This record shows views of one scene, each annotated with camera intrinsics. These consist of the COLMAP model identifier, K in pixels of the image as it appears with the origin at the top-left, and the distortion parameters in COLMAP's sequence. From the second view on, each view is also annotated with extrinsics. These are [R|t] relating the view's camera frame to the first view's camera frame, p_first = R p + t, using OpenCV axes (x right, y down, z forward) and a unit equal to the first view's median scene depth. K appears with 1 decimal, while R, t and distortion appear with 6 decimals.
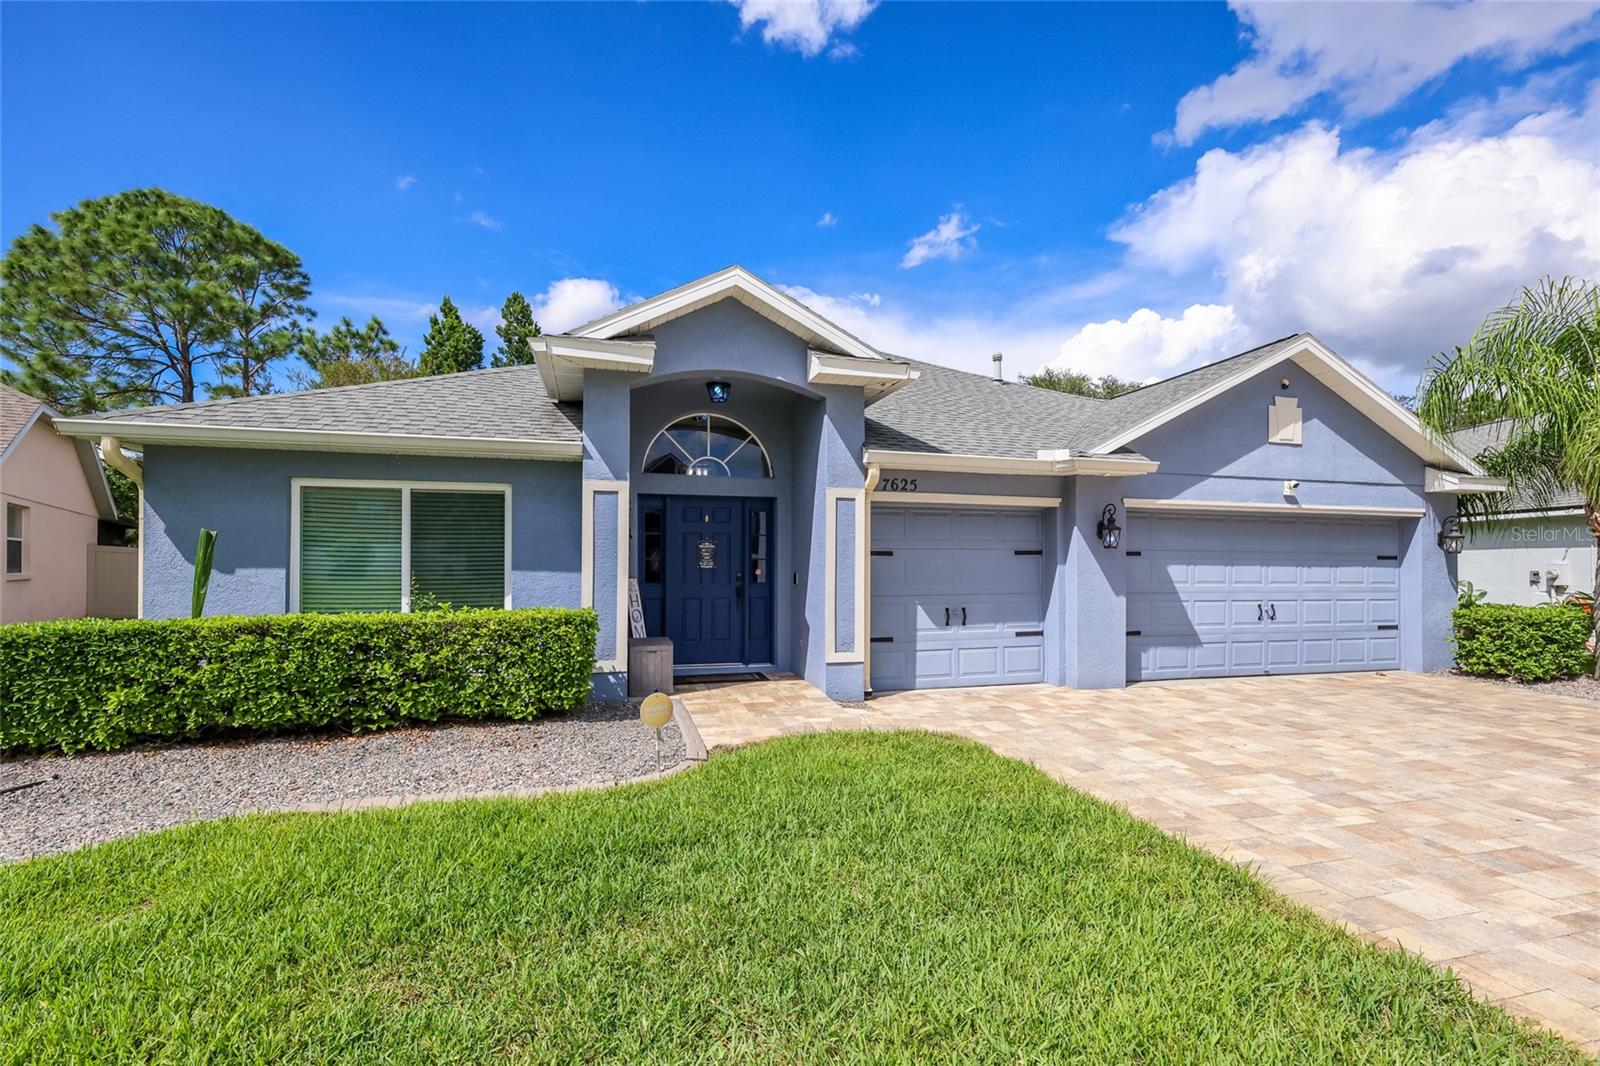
lens RADIAL K [[696.4, 0, 798.7], [0, 696.4, 538.5], [0, 0, 1]] dist [0.002562, 0.000336]
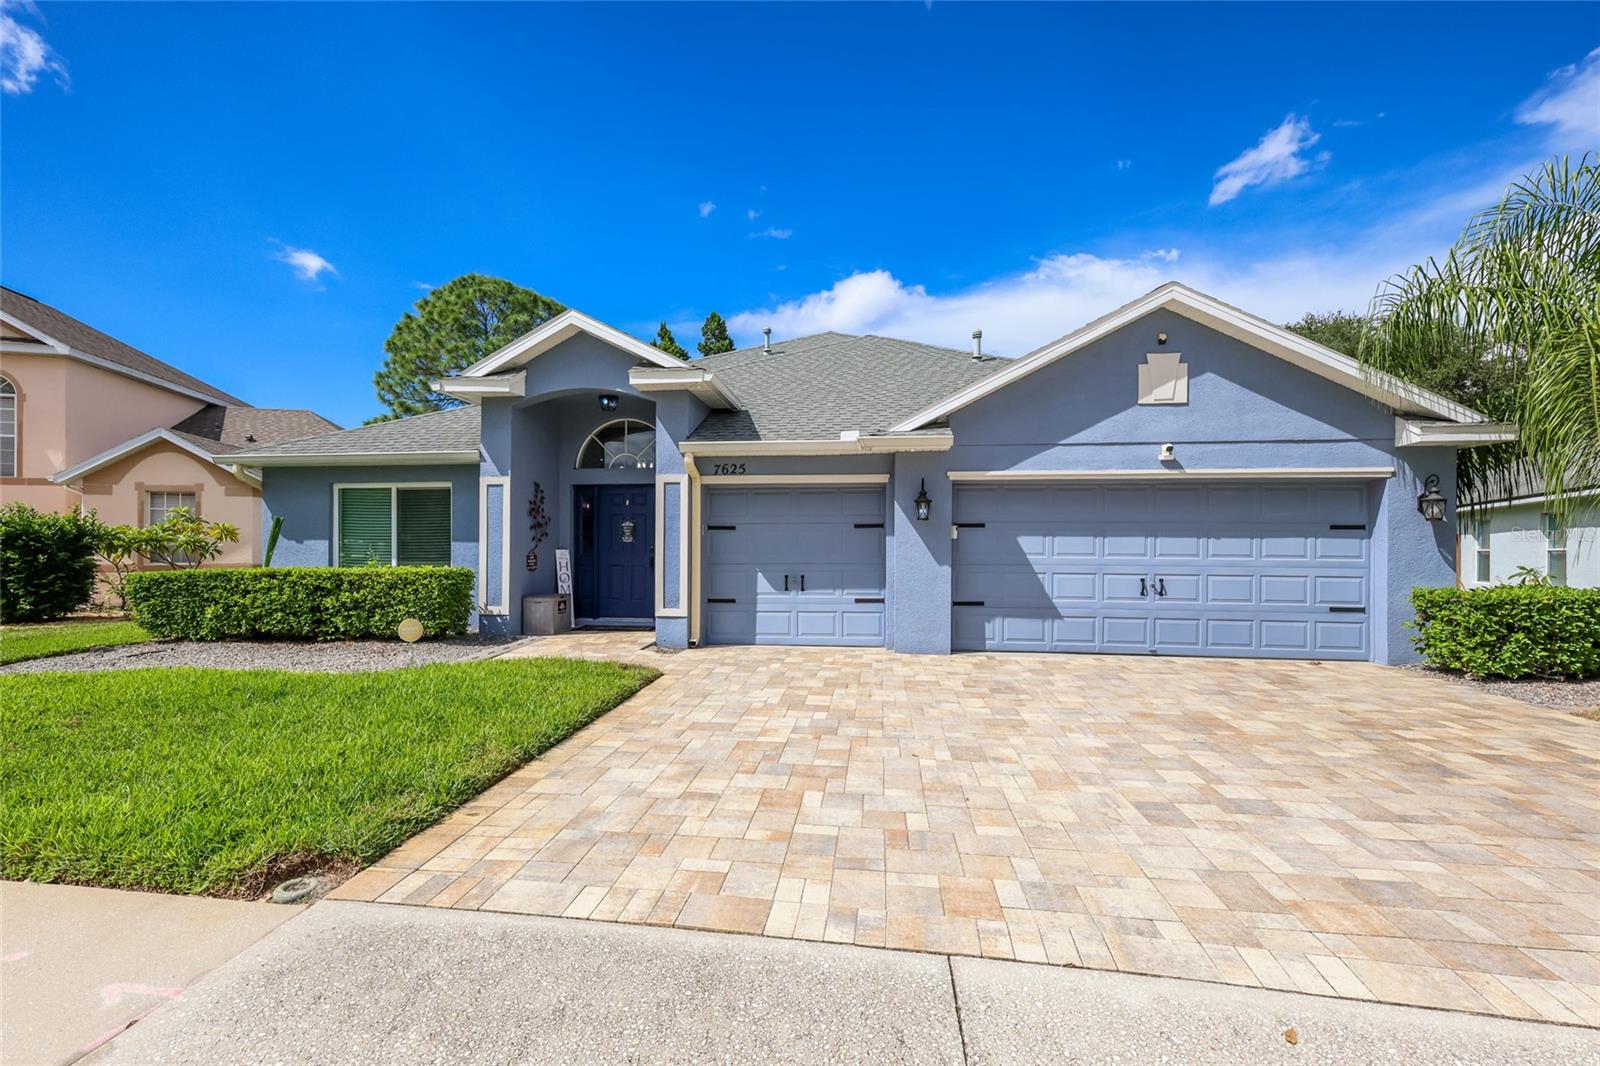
lens RADIAL K [[696.4, 0, 807.2], [0, 696.4, 529.0], [0, 0, 1]] dist [0.002562, 0.000336]
pose [[0.923398, -0.012901, -0.383627, 0.677127], [0.014247, 0.999898, 0.000665, 0.023875], [0.383580, -0.006080, 0.923488, -0.035123]]
